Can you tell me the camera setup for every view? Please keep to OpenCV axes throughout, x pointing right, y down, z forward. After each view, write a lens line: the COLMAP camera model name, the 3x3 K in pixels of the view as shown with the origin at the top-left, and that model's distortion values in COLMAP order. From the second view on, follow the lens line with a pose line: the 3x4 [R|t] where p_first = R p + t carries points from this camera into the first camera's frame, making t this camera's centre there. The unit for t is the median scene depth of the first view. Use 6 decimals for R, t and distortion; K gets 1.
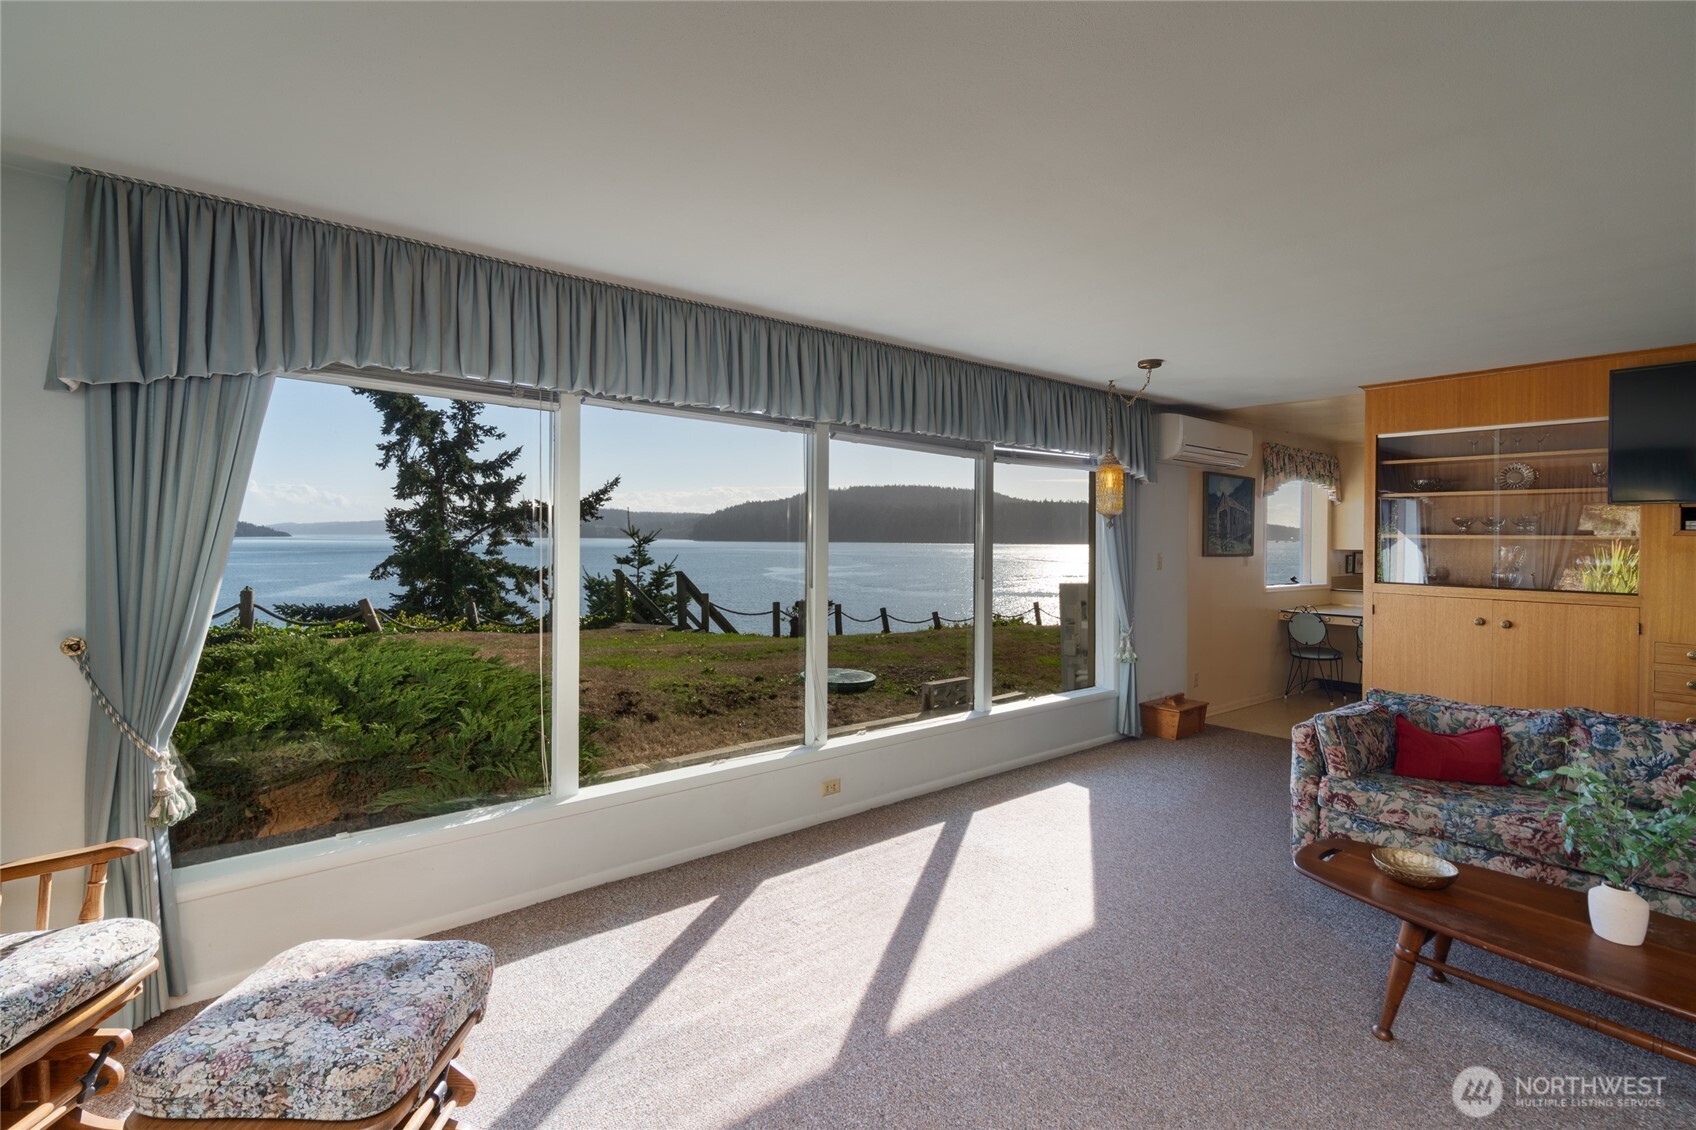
lens RADIAL K [[793.3, 0, 842.5], [0, 793.3, 552.8], [0, 0, 1]] dist [-0.003133, 0.001254]
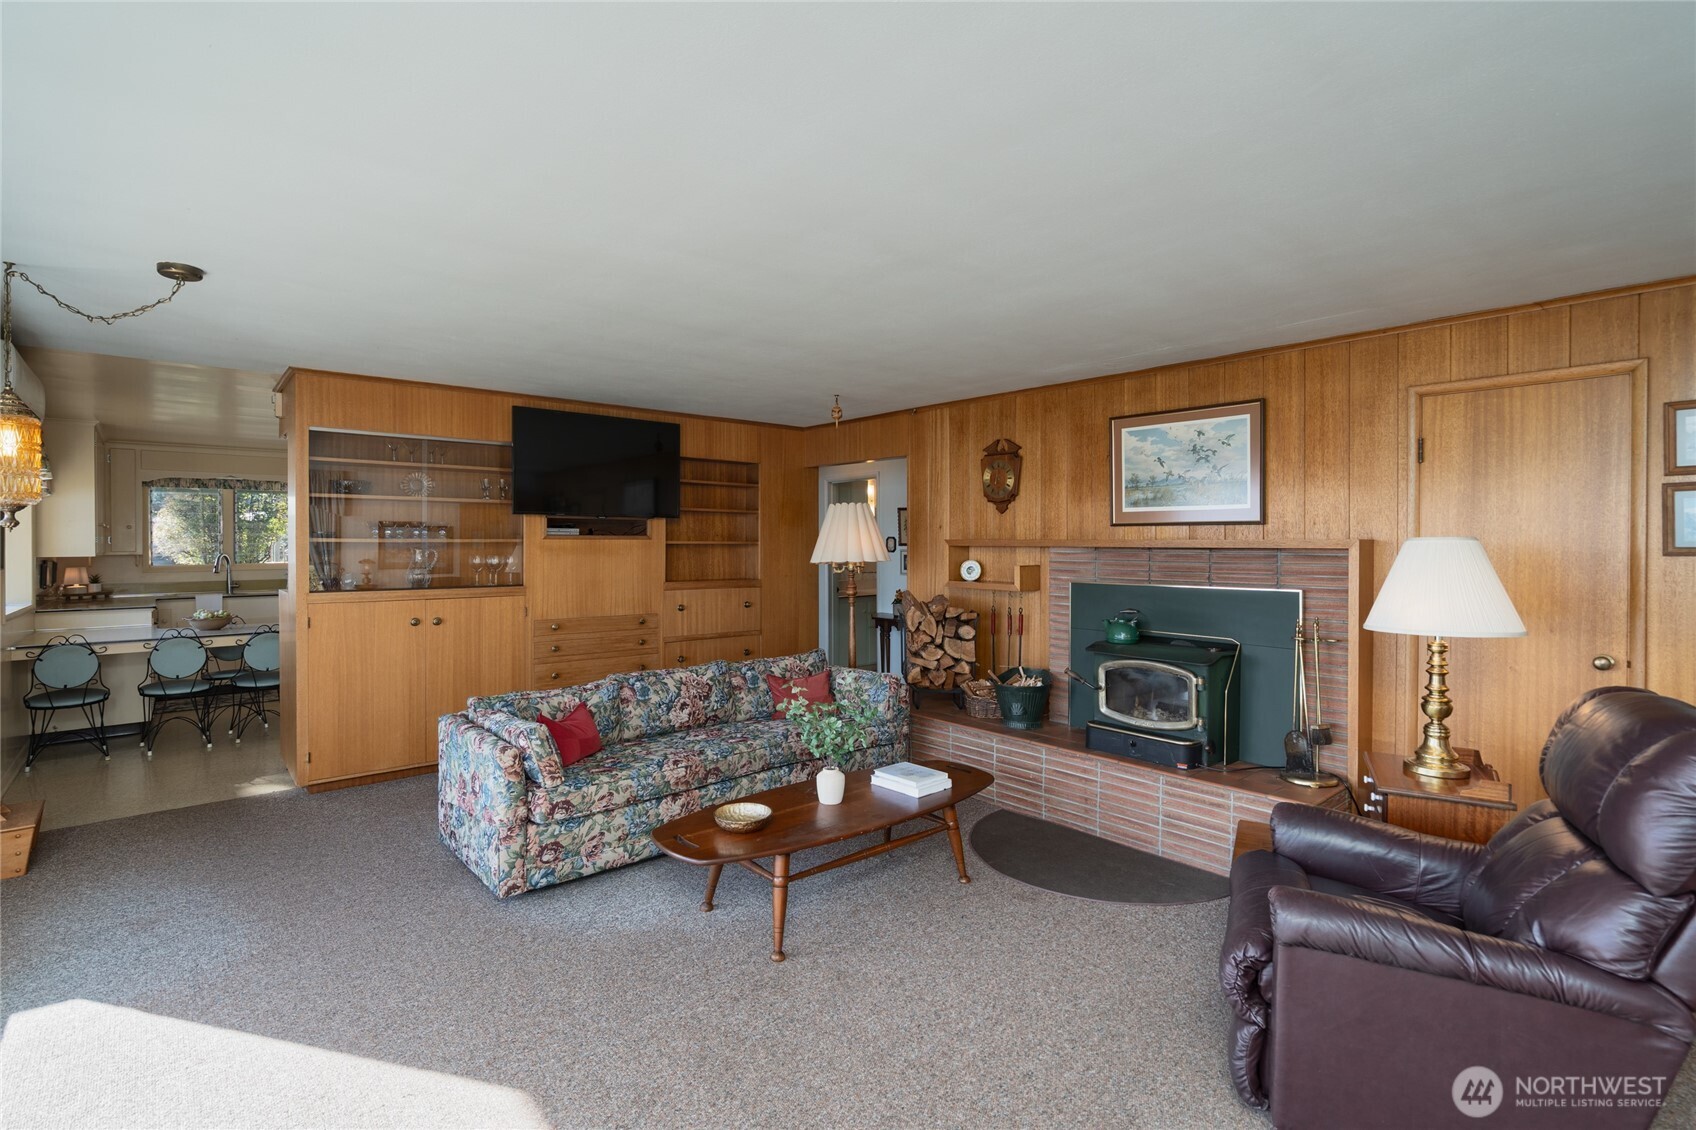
lens RADIAL K [[793.3, 0, 844.3], [0, 793.3, 555.2], [0, 0, 1]] dist [-0.003133, 0.001254]
pose [[-0.027909, -0.025098, 0.999295, -0.364157], [0.024465, 0.999368, 0.025783, -0.020512], [-0.999311, 0.025167, -0.027278, 0.666261]]
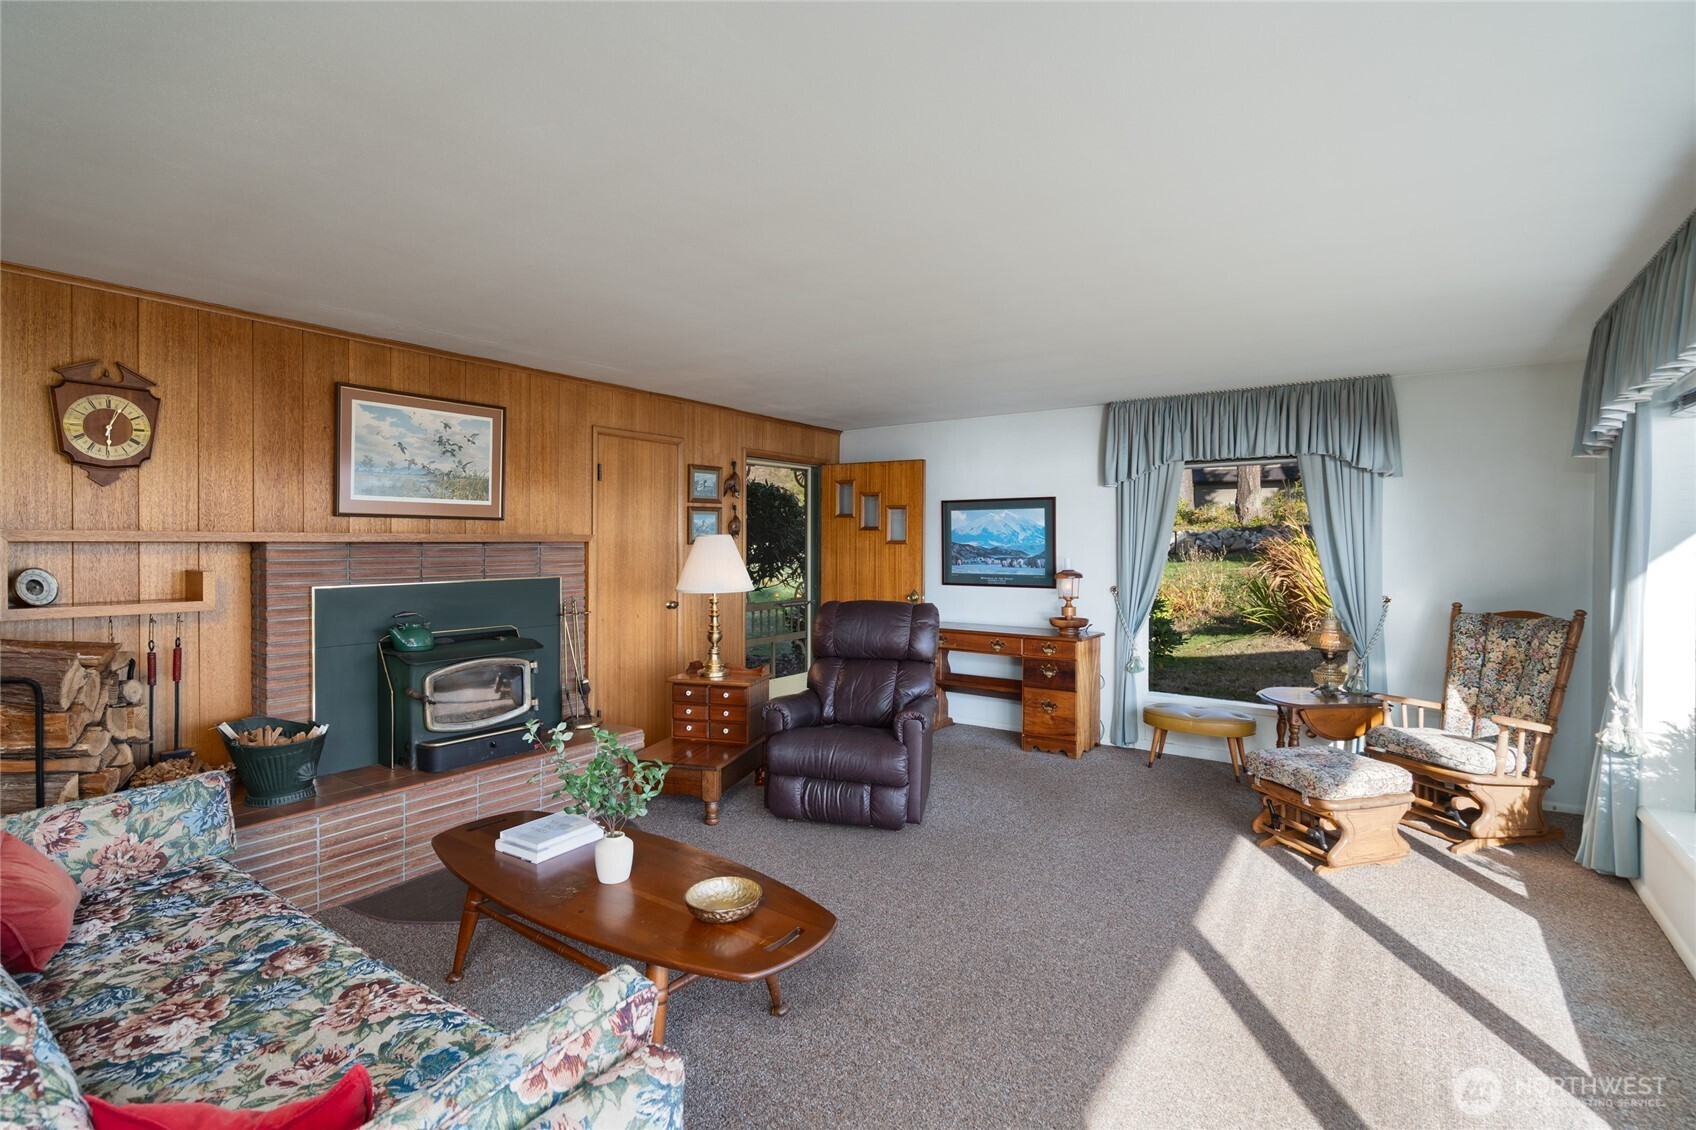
lens RADIAL K [[793.3, 0, 849.3], [0, 793.3, 554.6], [0, 0, 1]] dist [-0.003133, 0.001254]
pose [[-0.962840, -0.006094, -0.270005, 0.637711], [-0.017614, 0.999034, 0.040262, -0.027508], [0.269498, 0.043522, -0.962017, 1.455831]]
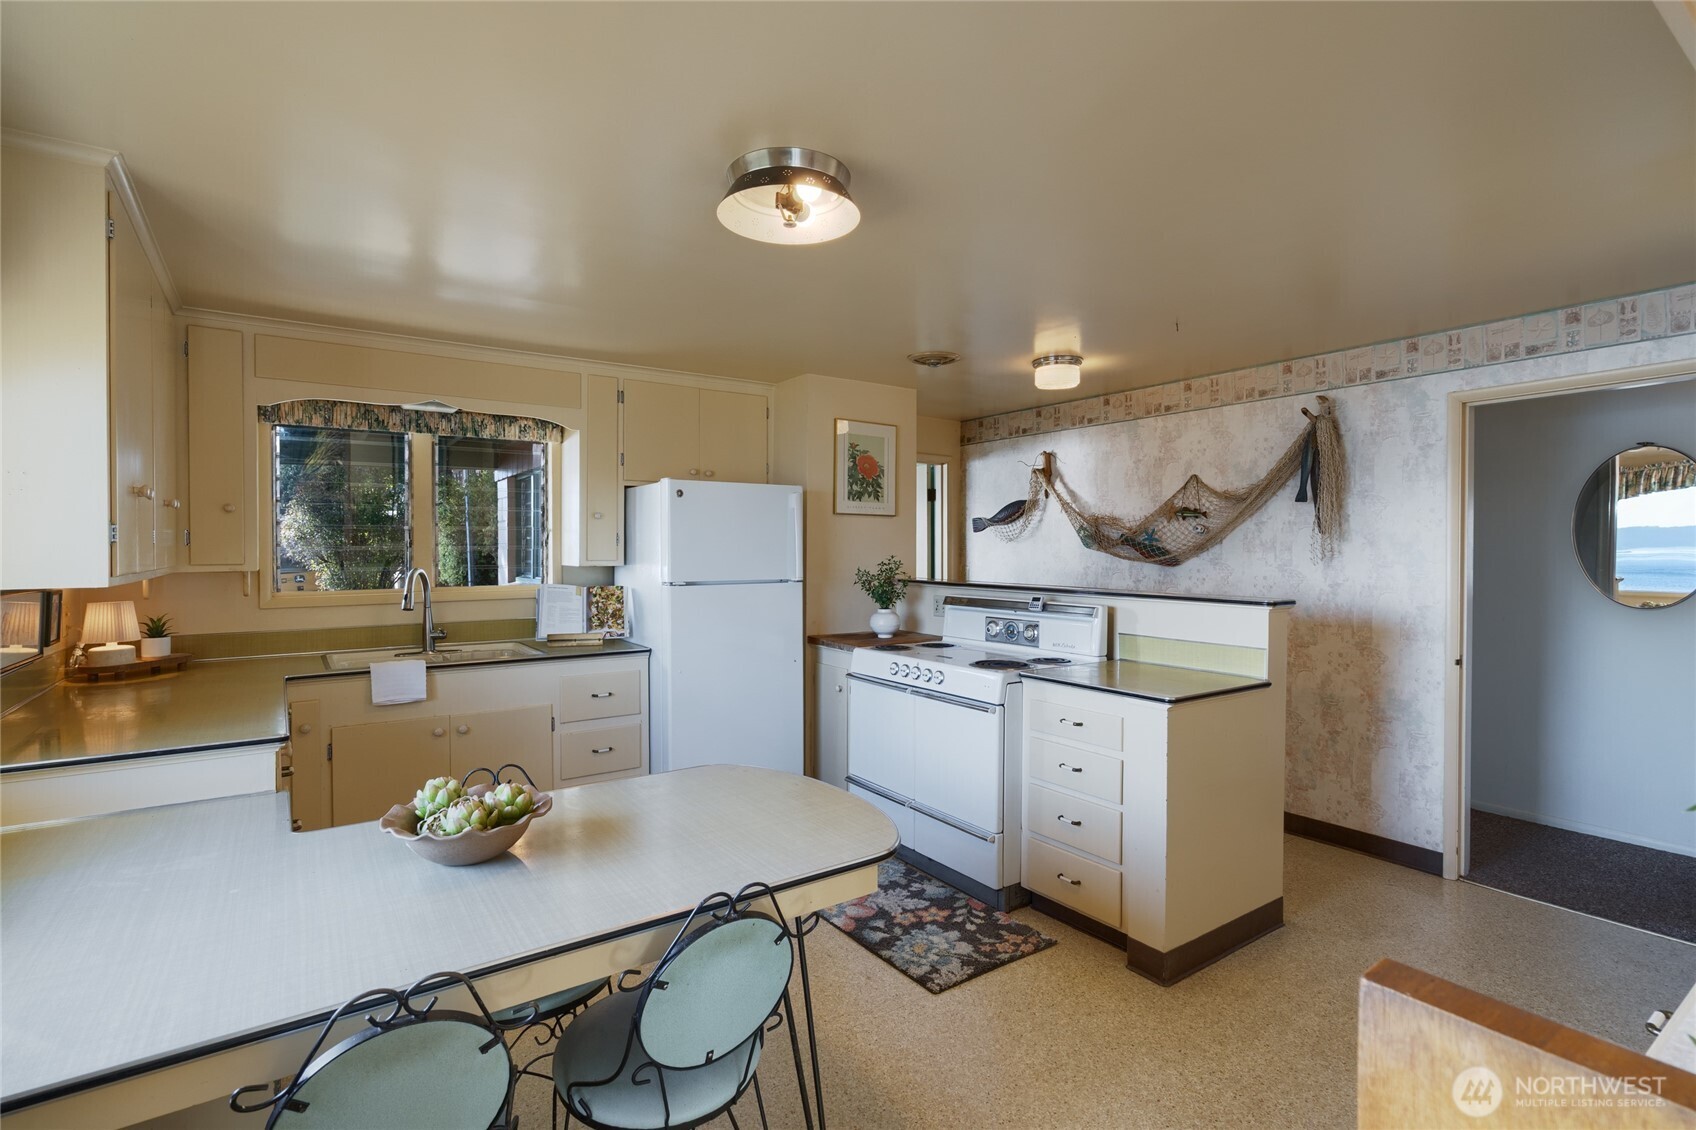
lens RADIAL K [[793.3, 0, 847.0], [0, 793.3, 554.7], [0, 0, 1]] dist [-0.003133, 0.001254]
pose [[0.069229, -0.022279, 0.997352, 1.004295], [0.025612, 0.999461, 0.020548, -0.033742], [-0.997272, 0.024122, 0.069762, 1.794823]]
